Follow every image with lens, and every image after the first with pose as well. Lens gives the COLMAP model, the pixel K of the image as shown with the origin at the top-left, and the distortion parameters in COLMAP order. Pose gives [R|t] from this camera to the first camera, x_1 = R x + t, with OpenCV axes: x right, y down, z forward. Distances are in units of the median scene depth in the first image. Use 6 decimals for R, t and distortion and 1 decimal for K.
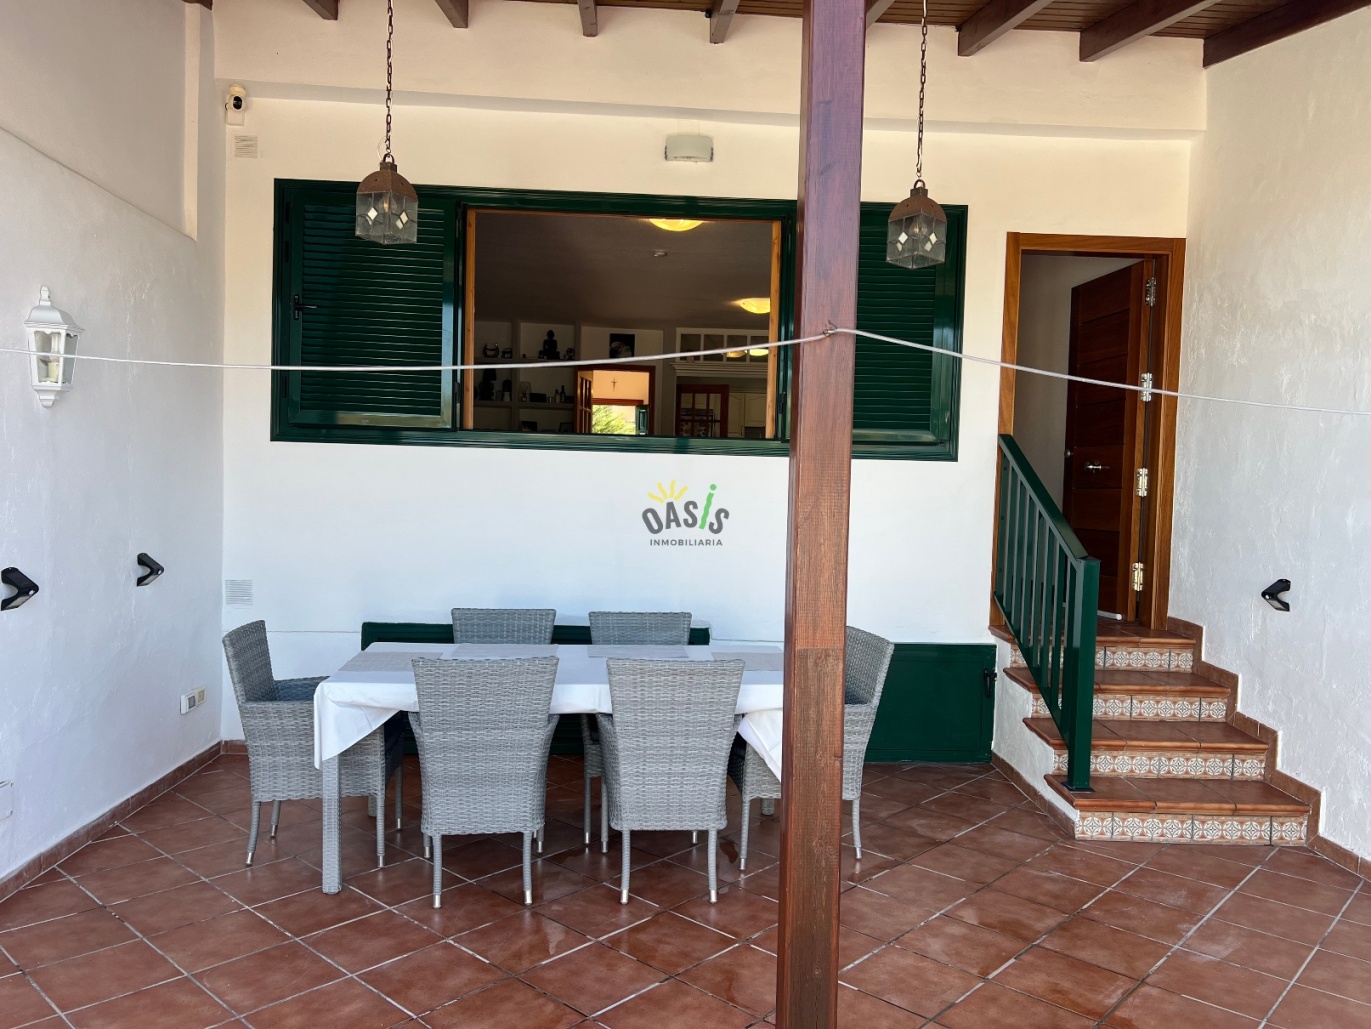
lens RADIAL K [[1047.6, 0, 687.5], [0, 1047.6, 522.1], [0, 0, 1]] dist [0.040589, -0.047428]
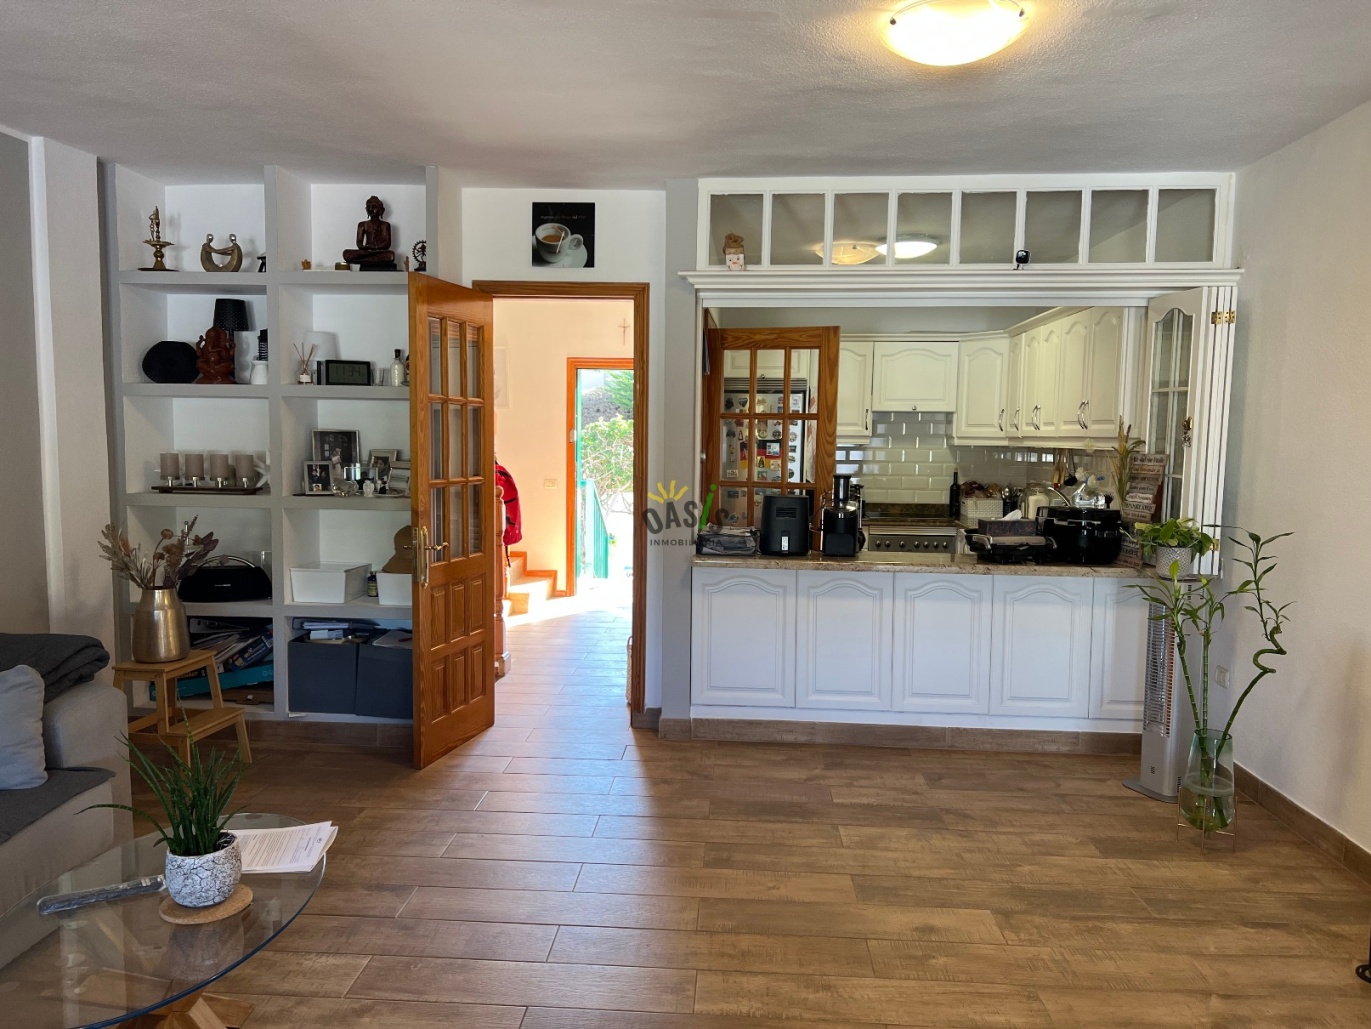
lens RADIAL K [[1047.6, 0, 682.4], [0, 1047.6, 510.1], [0, 0, 1]] dist [0.040589, -0.047428]
pose [[0.993727, -0.000181, -0.111832, 0.026388], [0.008621, 0.997147, 0.074995, -0.095364], [0.111499, -0.075488, 0.990893, 0.616671]]
